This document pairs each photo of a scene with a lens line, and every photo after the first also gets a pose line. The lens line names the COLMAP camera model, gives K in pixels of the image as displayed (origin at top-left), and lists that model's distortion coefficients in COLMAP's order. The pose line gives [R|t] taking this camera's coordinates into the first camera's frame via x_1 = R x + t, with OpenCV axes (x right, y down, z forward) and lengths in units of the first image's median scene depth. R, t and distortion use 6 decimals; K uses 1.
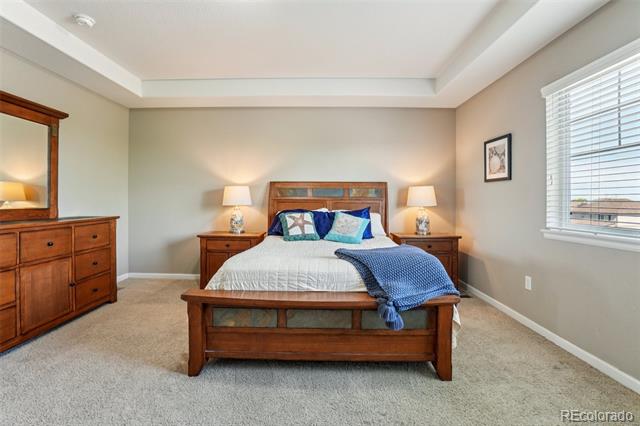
lens RADIAL K [[293.9, 0, 318.9], [0, 293.9, 201.9], [0, 0, 1]] dist [-0.002210, -0.000036]
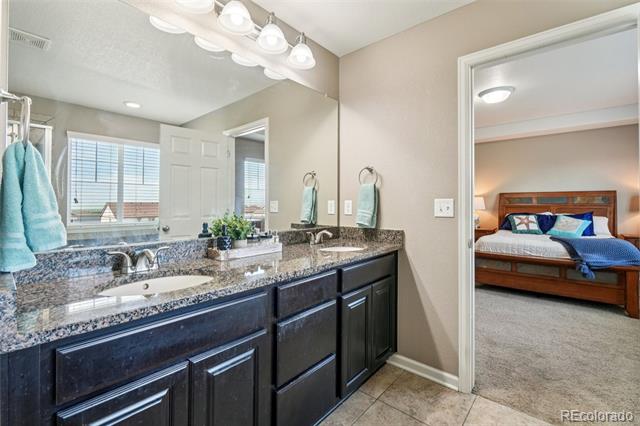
lens RADIAL K [[280.5, 0, 318.2], [0, 280.5, 204.9], [0, 0, 1]] dist [-0.012368, -0.000217]
pose [[0.759847, -0.004623, -0.650085, 0.053953], [0.004185, 0.999989, -0.002220, -0.015223], [0.650088, -0.001034, 0.759858, -0.732995]]
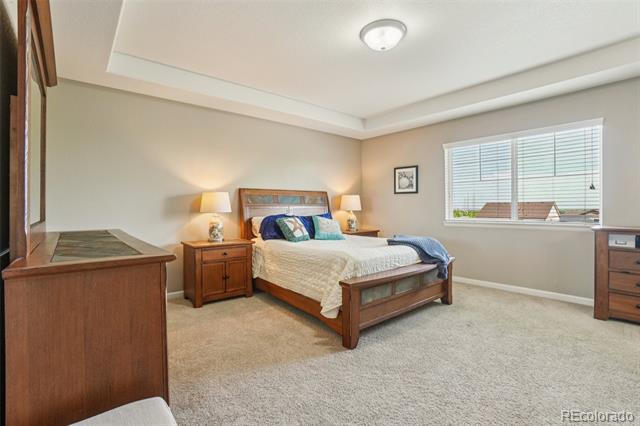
lens RADIAL K [[291.9, 0, 320.1], [0, 291.9, 209.4], [0, 0, 1]] dist [-0.038448, 0.000259]
pose [[0.764129, -0.011543, 0.644960, -0.720055], [0.010557, 0.999930, 0.005388, 0.001666], [-0.644977, 0.002691, 0.764197, 0.084855]]
